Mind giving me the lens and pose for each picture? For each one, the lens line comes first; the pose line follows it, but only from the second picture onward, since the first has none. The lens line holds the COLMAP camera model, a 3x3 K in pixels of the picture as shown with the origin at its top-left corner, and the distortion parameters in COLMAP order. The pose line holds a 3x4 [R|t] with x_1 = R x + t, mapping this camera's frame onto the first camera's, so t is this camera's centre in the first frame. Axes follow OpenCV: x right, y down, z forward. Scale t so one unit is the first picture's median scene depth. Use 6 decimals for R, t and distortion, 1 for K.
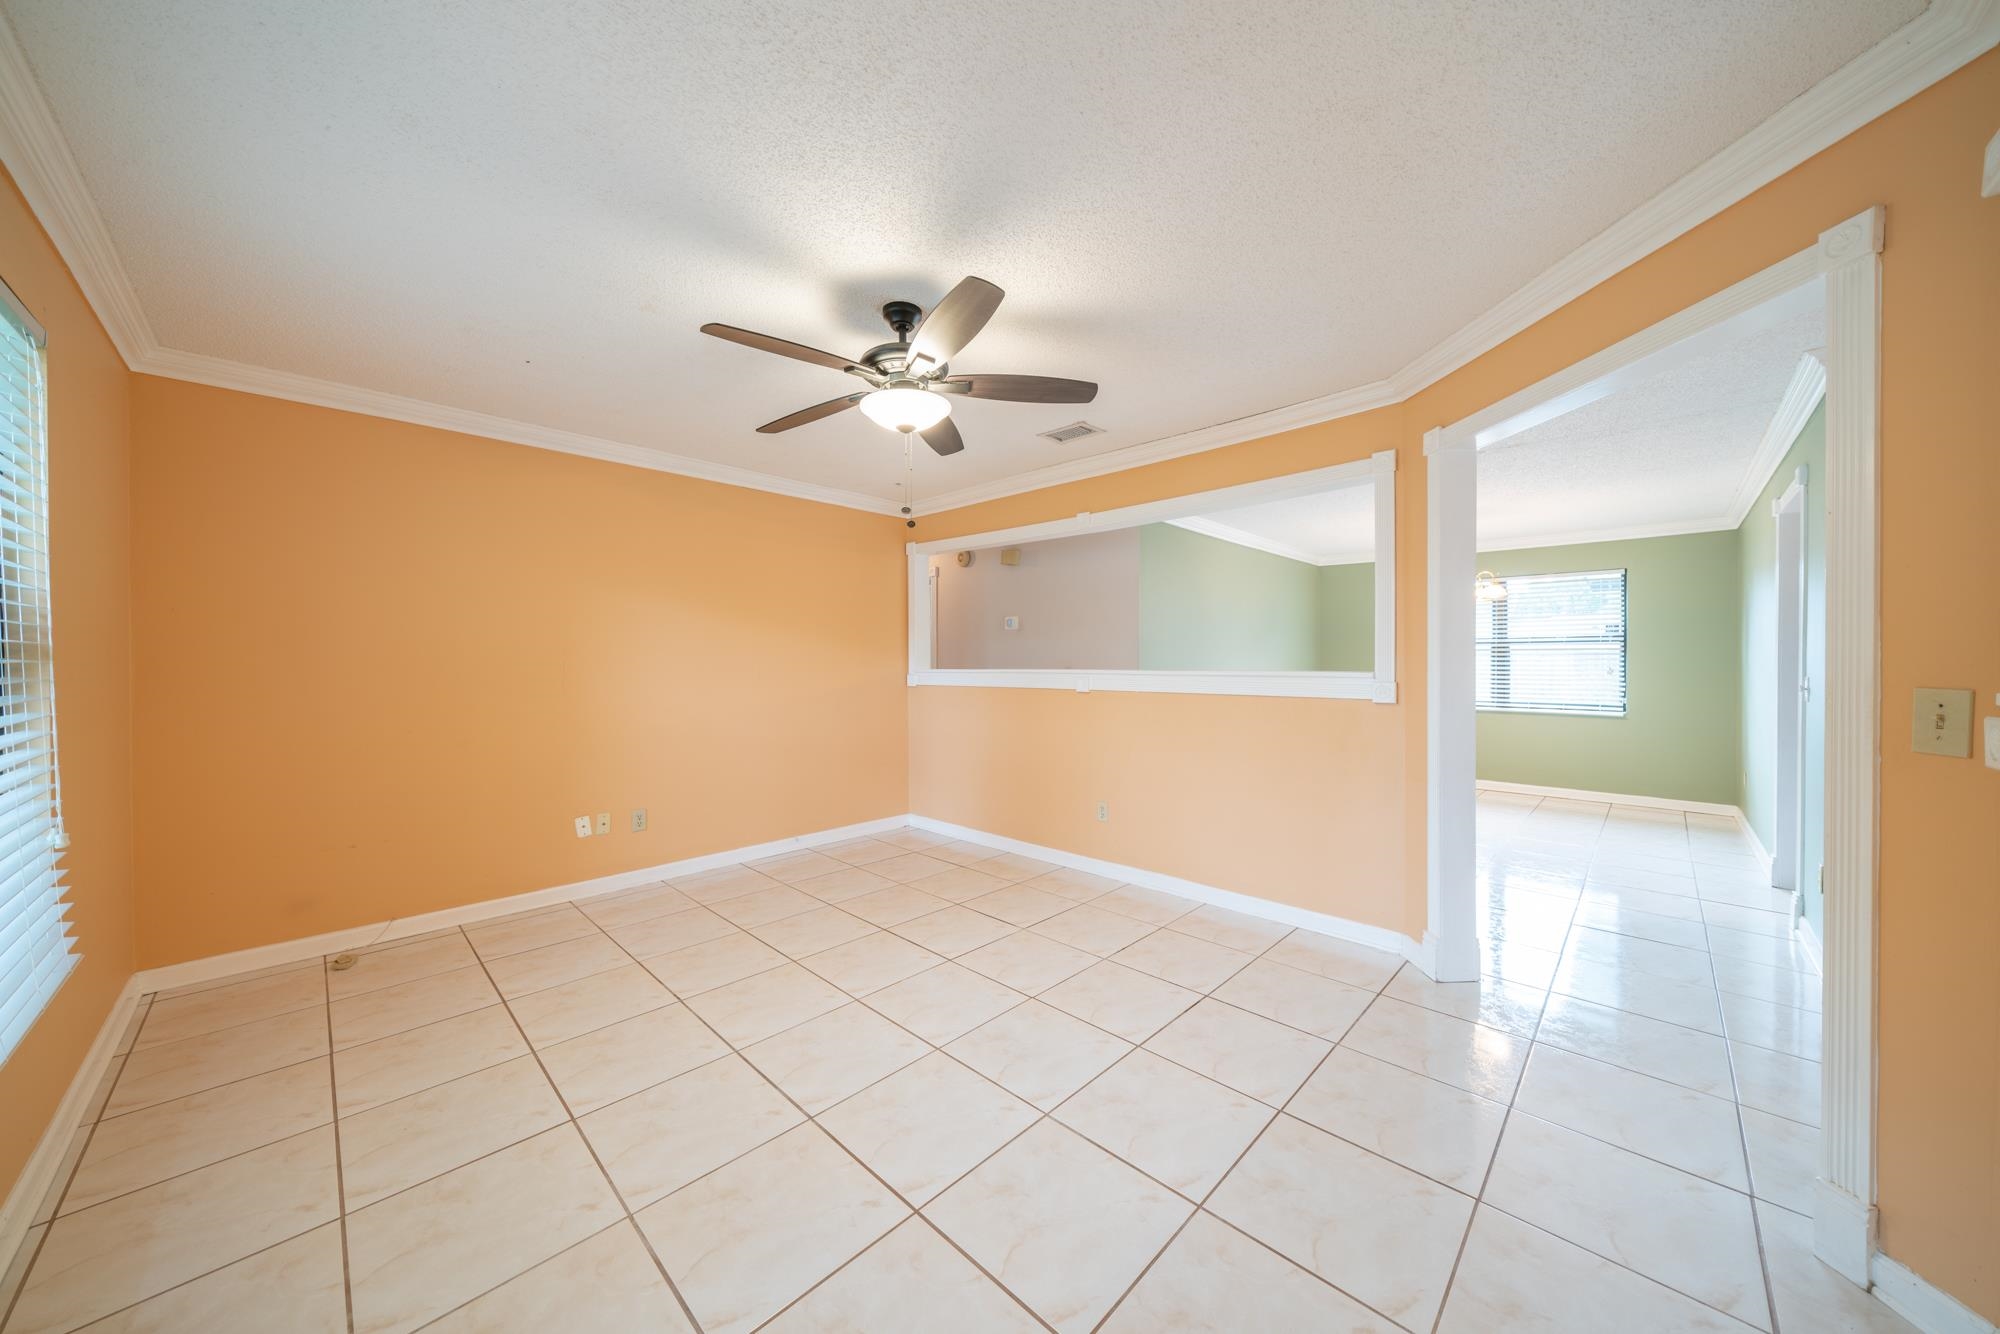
lens RADIAL K [[677.6, 0, 1000.0], [0, 677.6, 667.0], [0, 0, 1]] dist [-0.009668, 0.000015]
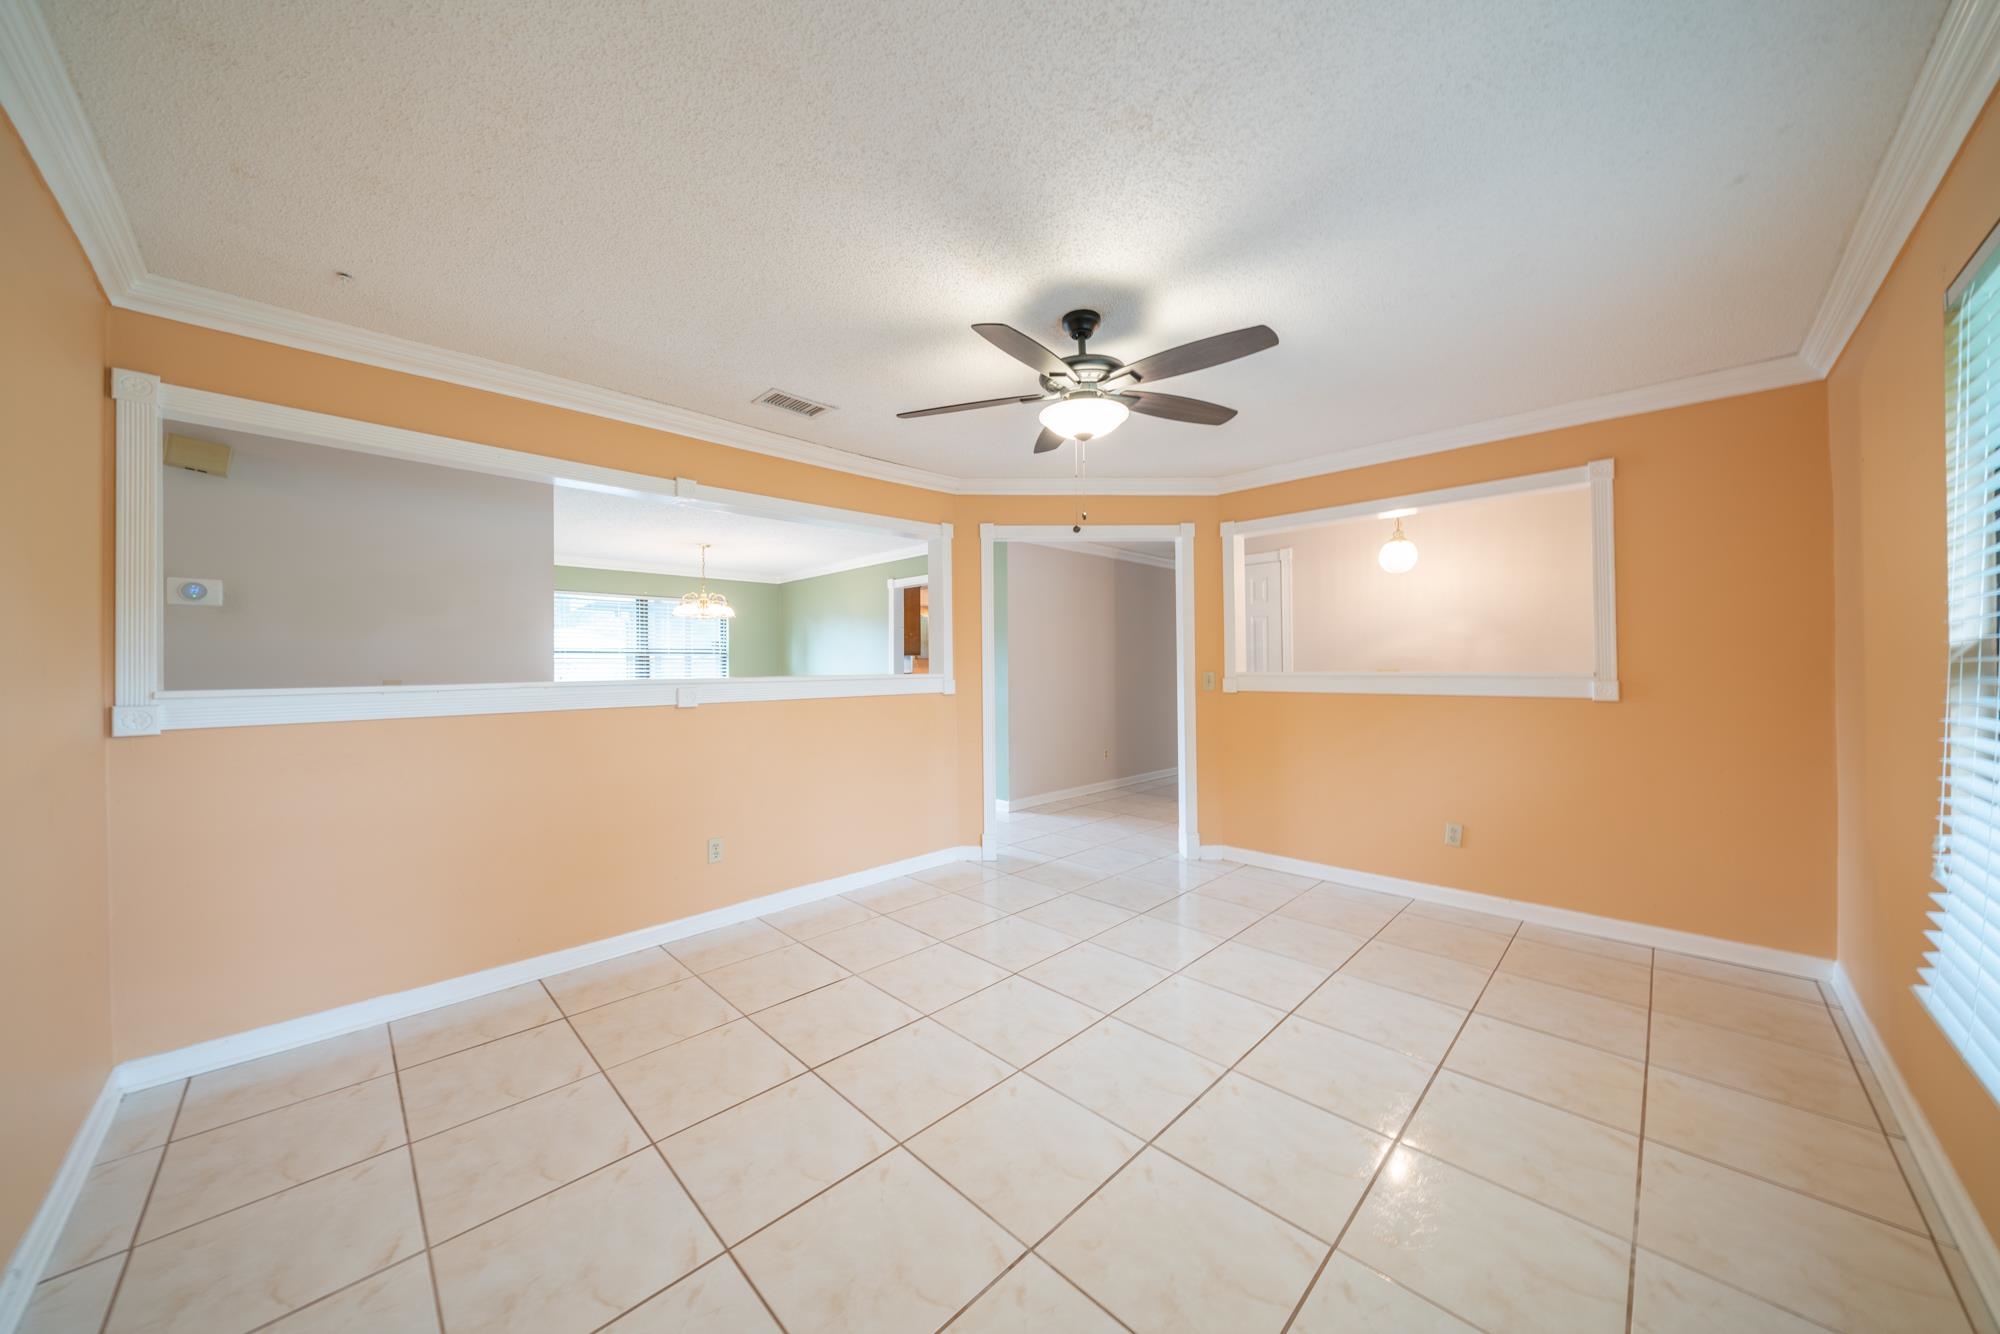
lens RADIAL K [[678.0, 0, 997.8], [0, 678.0, 664.3], [0, 0, 1]] dist [-0.007889, 0.000277]
pose [[0.012267, 0.002008, 0.999923, -0.746732], [0.019358, 0.999810, -0.002245, -0.004066], [-0.999737, 0.019384, 0.012226, 0.719878]]
